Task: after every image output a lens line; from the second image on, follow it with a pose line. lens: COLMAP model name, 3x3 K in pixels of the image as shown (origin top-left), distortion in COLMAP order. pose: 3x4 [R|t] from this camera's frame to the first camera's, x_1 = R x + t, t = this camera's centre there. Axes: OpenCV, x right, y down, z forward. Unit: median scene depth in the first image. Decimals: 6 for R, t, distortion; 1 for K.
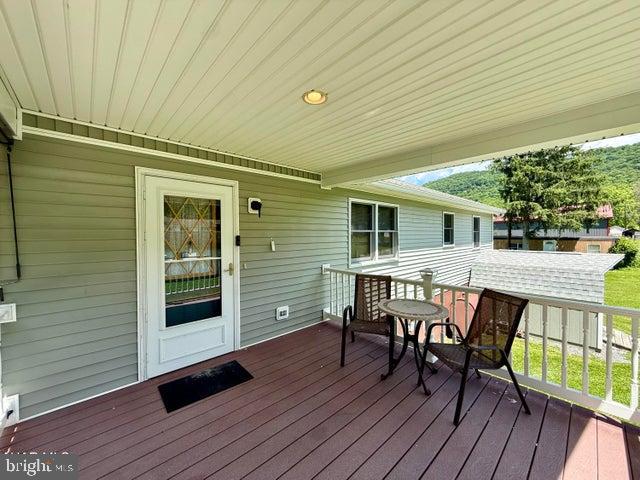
lens RADIAL K [[255.5, 0, 318.1], [0, 255.5, 236.6], [0, 0, 1]] dist [-0.002074, -0.000223]
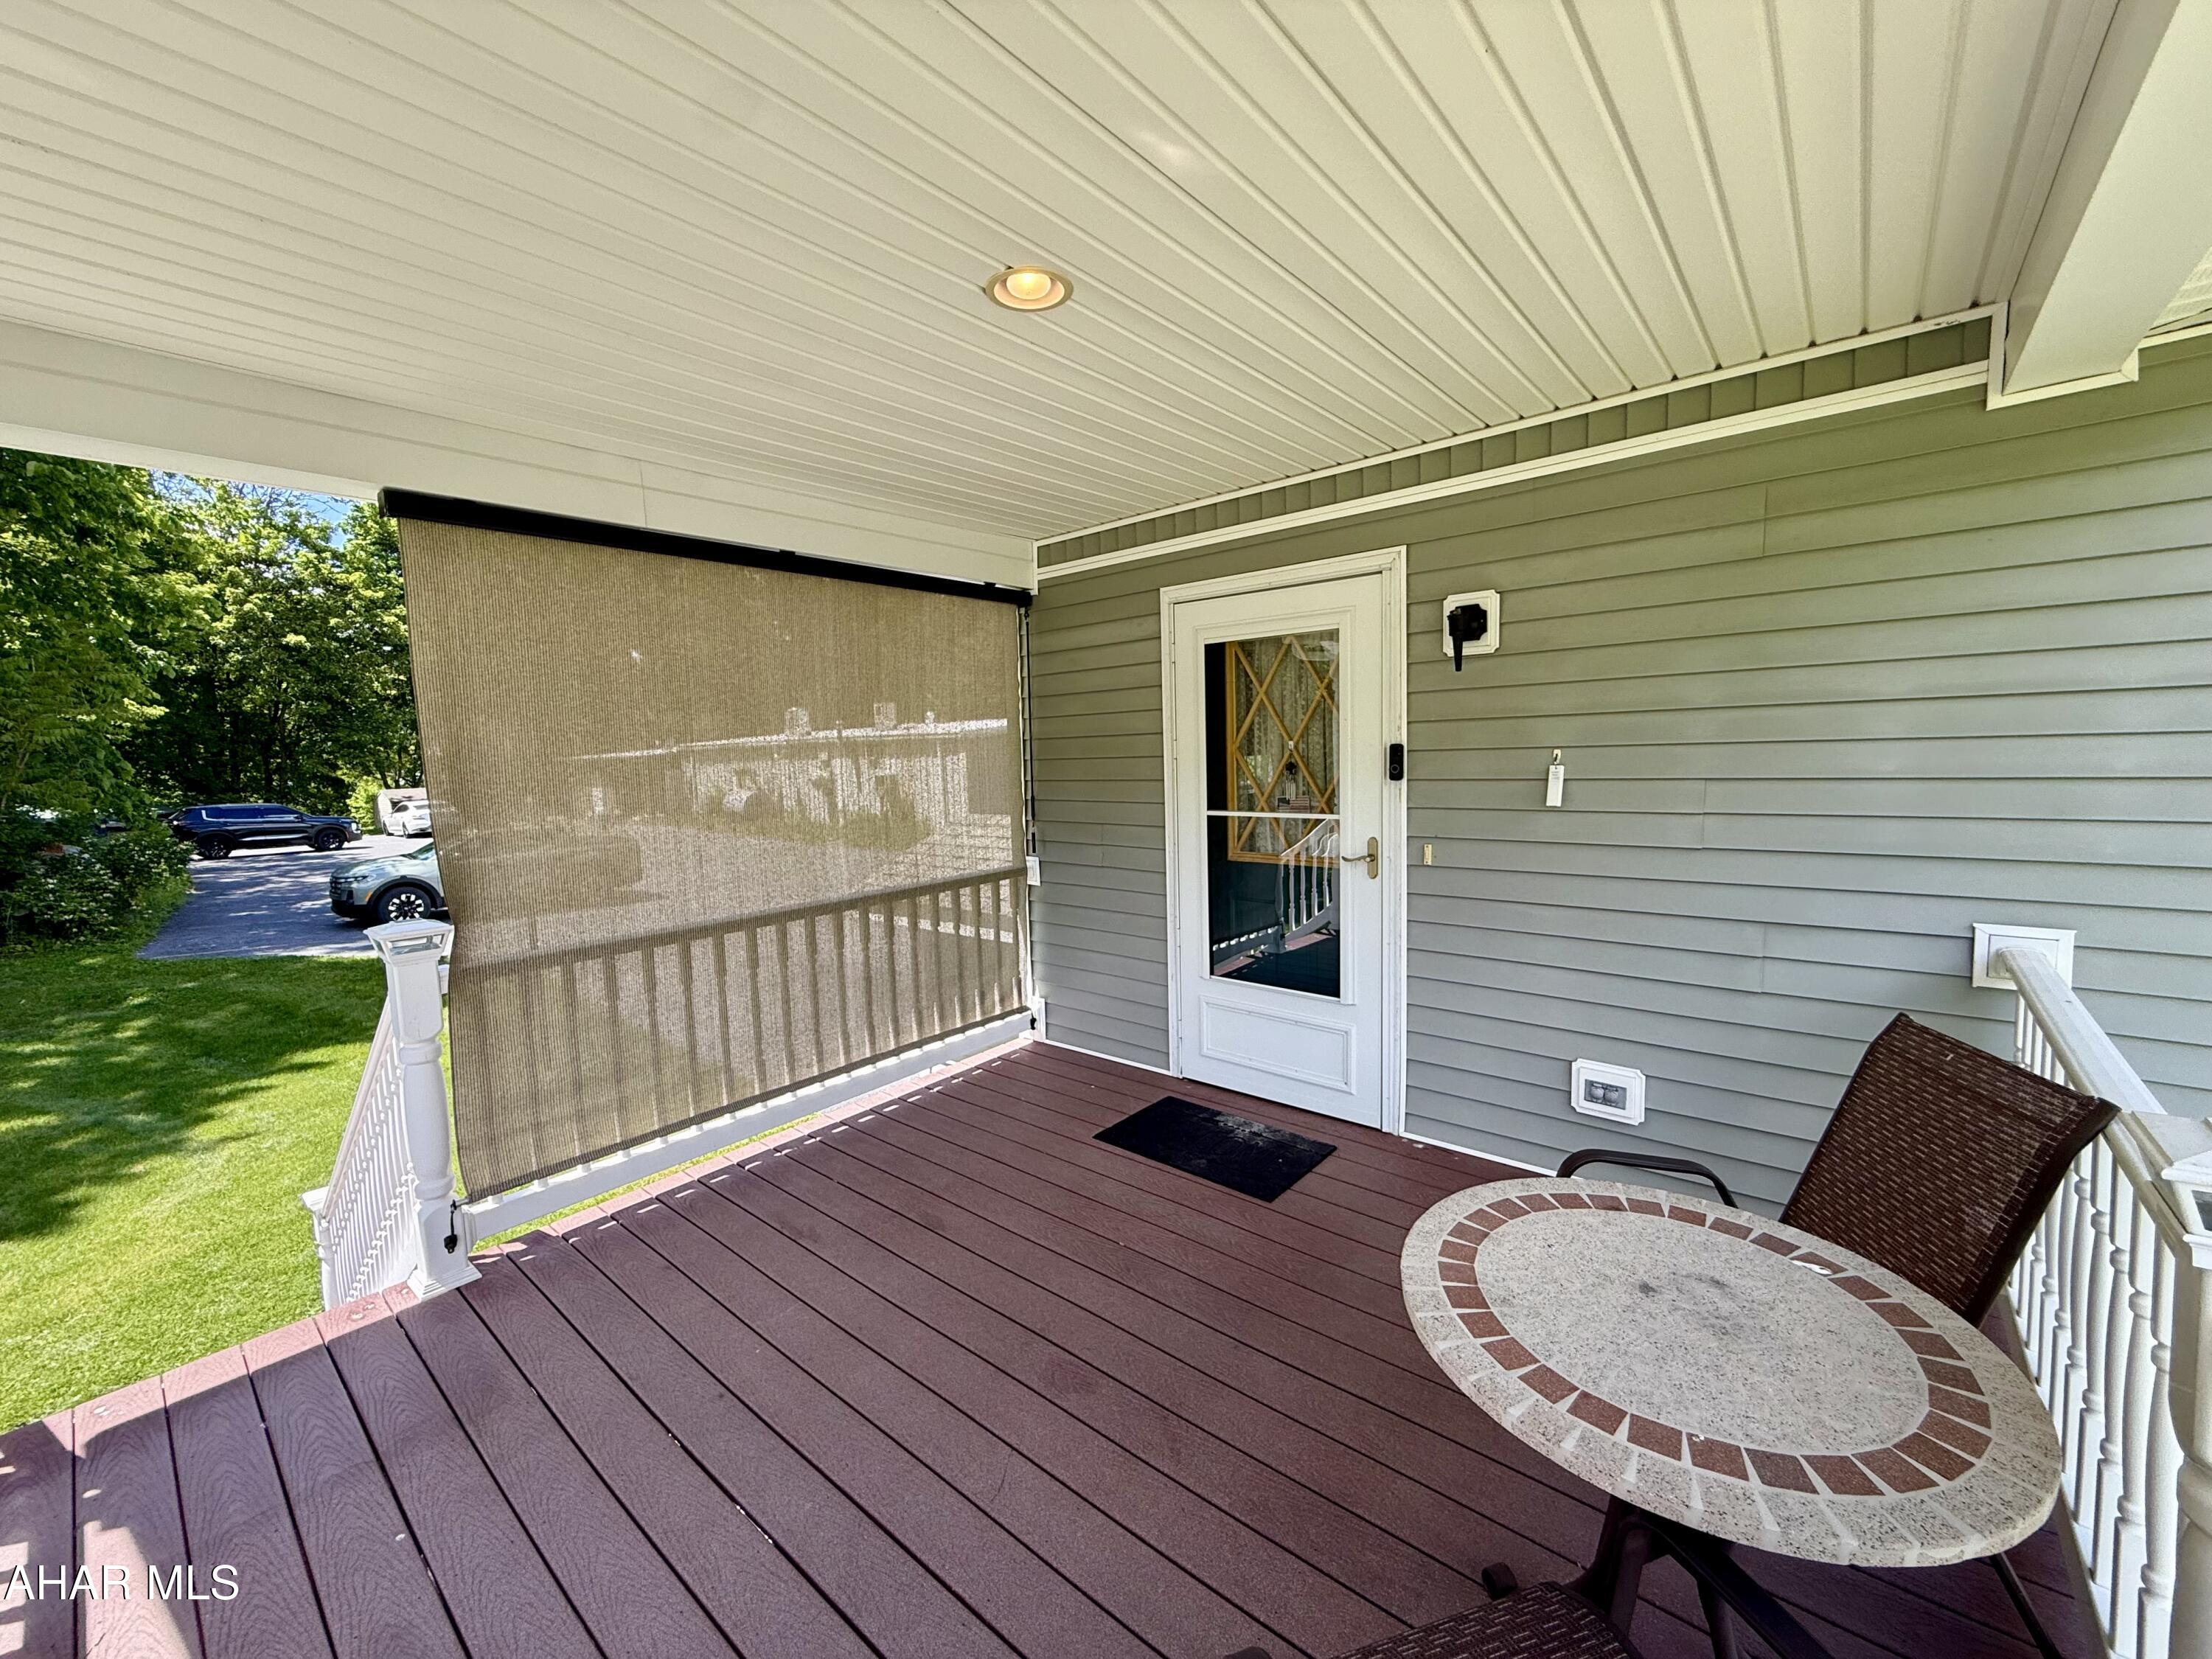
lens RADIAL K [[883.2, 0, 1102.4], [0, 883.2, 825.3], [0, 0, 1]] dist [-0.002074, -0.000223]
pose [[0.116954, 0.085327, -0.989465, 0.635493], [0.019655, 0.995908, 0.088206, -0.006989], [0.992943, -0.029764, 0.114798, 0.572014]]
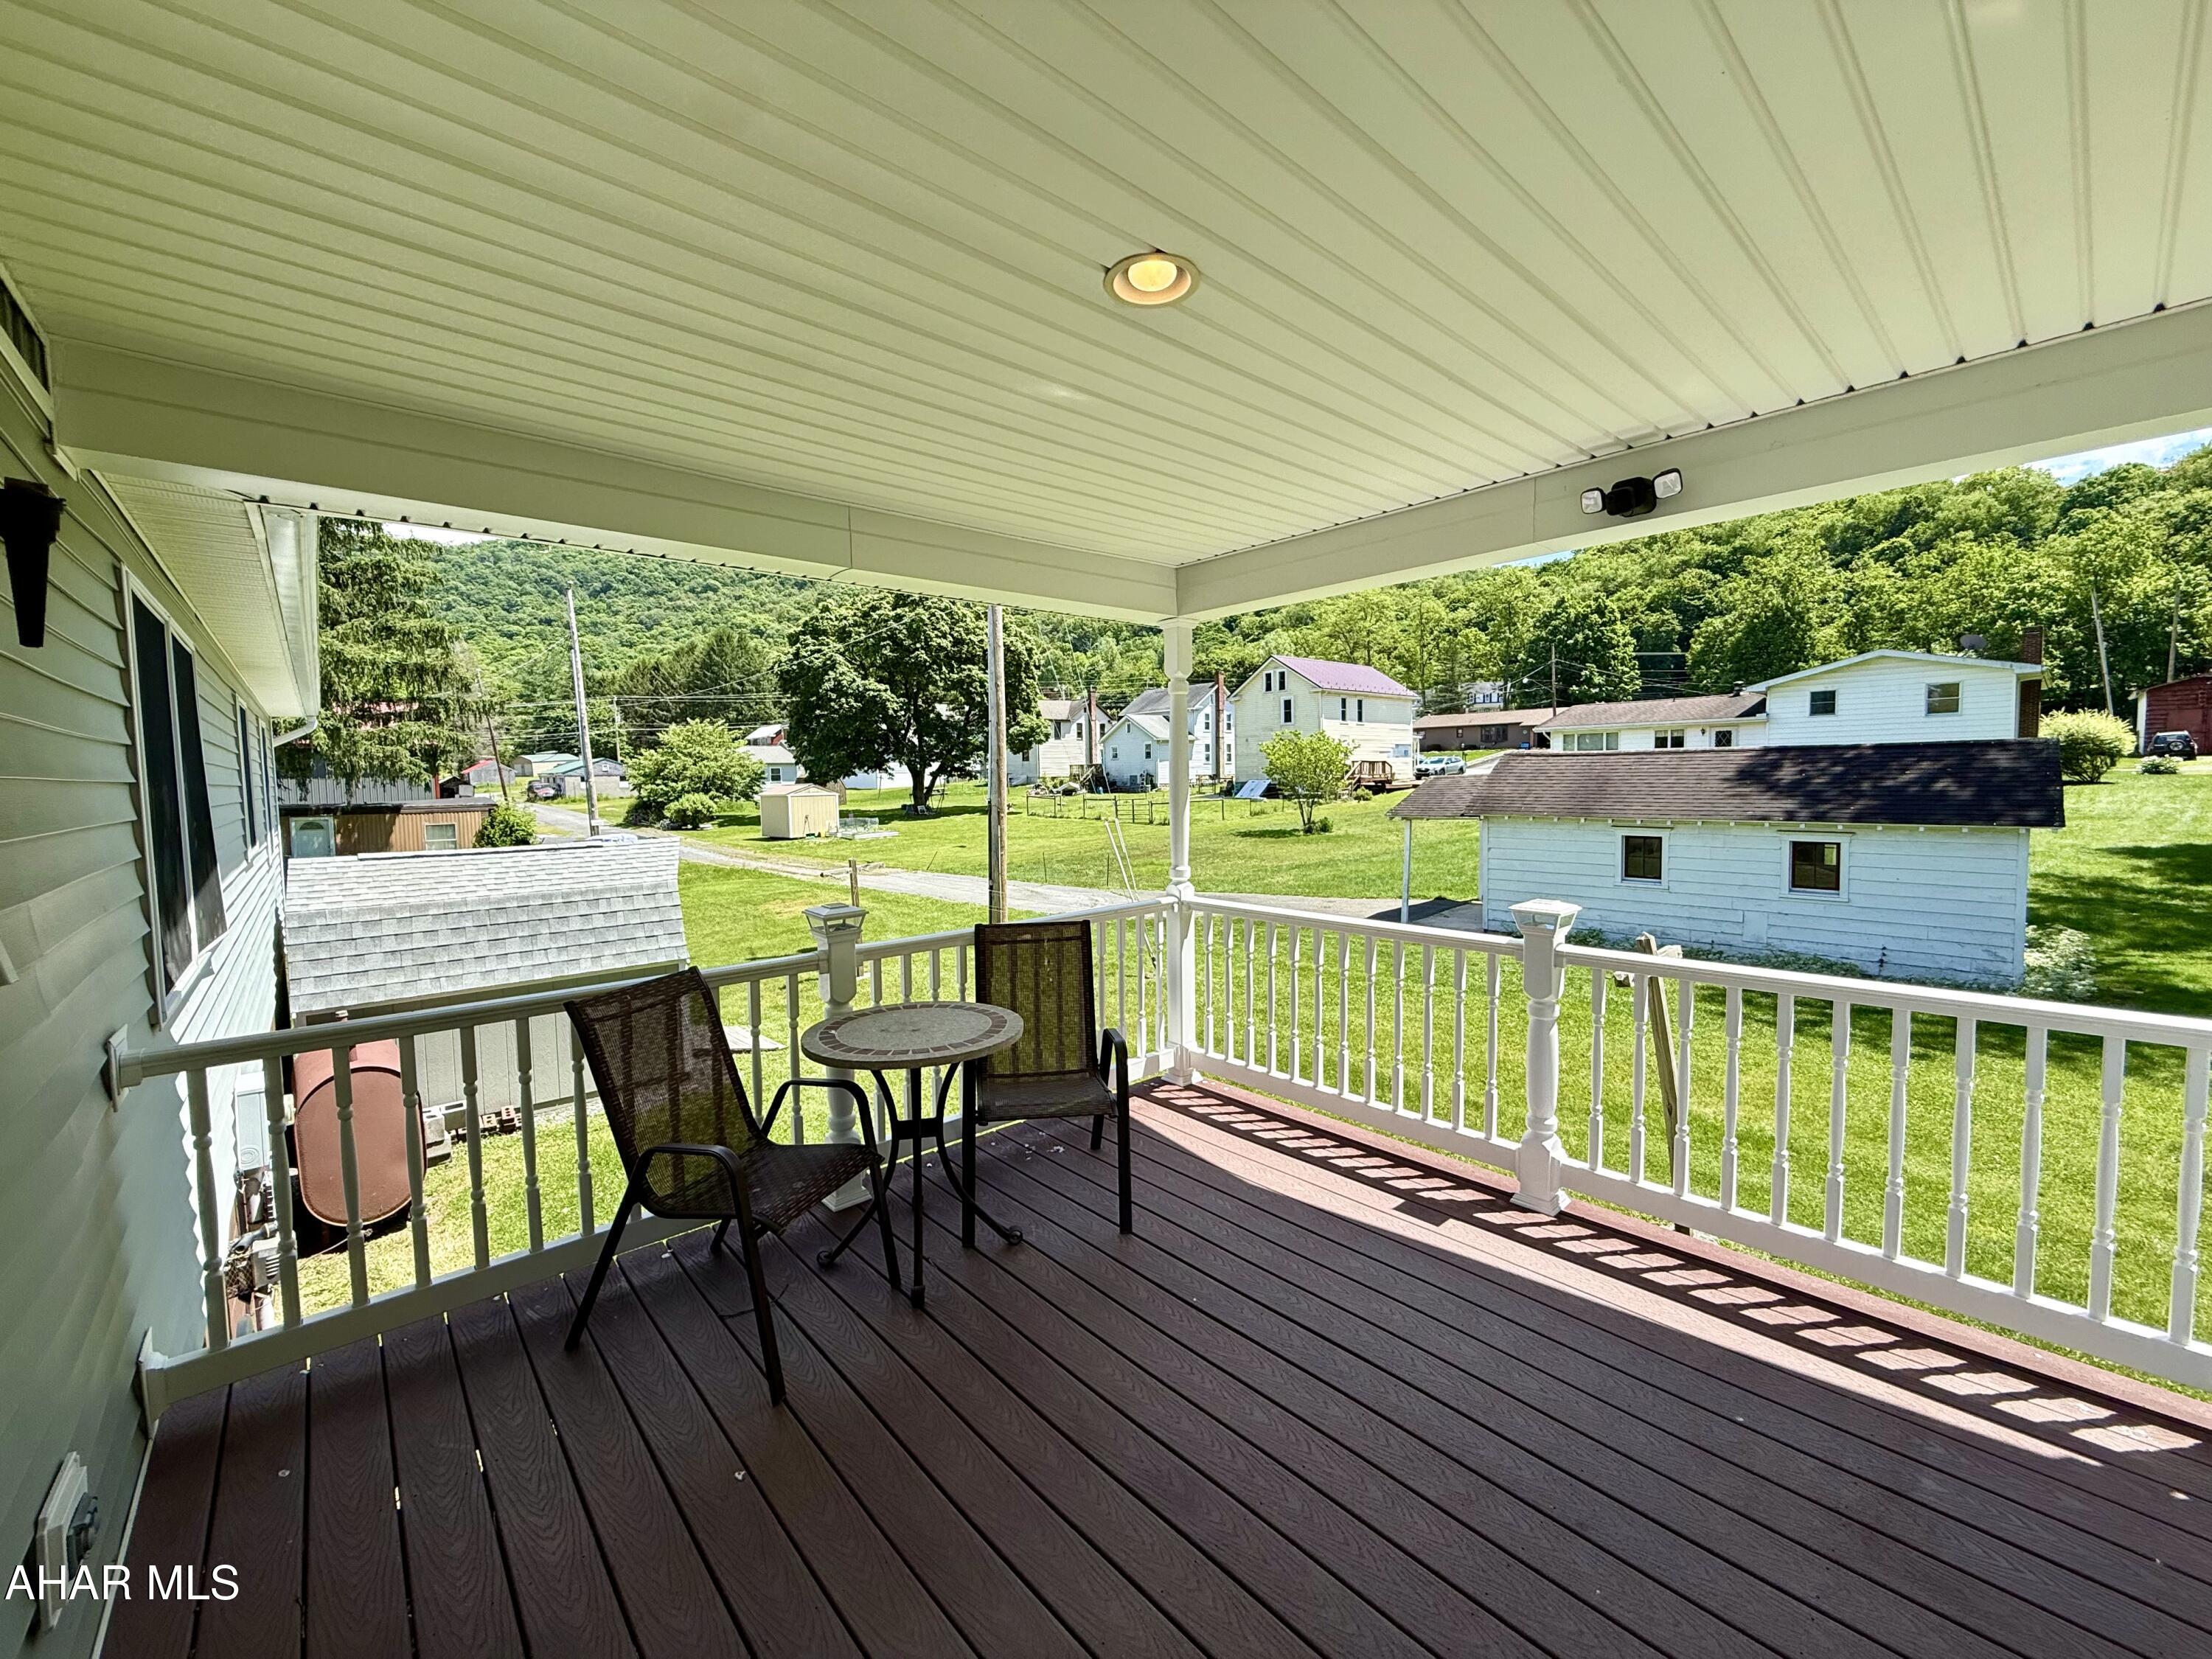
lens RADIAL K [[883.2, 0, 1104.9], [0, 883.2, 834.7], [0, 0, 1]] dist [-0.002074, -0.000223]
pose [[0.022625, -0.062004, 0.997819, -0.584180], [0.027823, 0.997727, 0.061368, -0.015213], [-0.999357, 0.026374, 0.024299, 0.628084]]
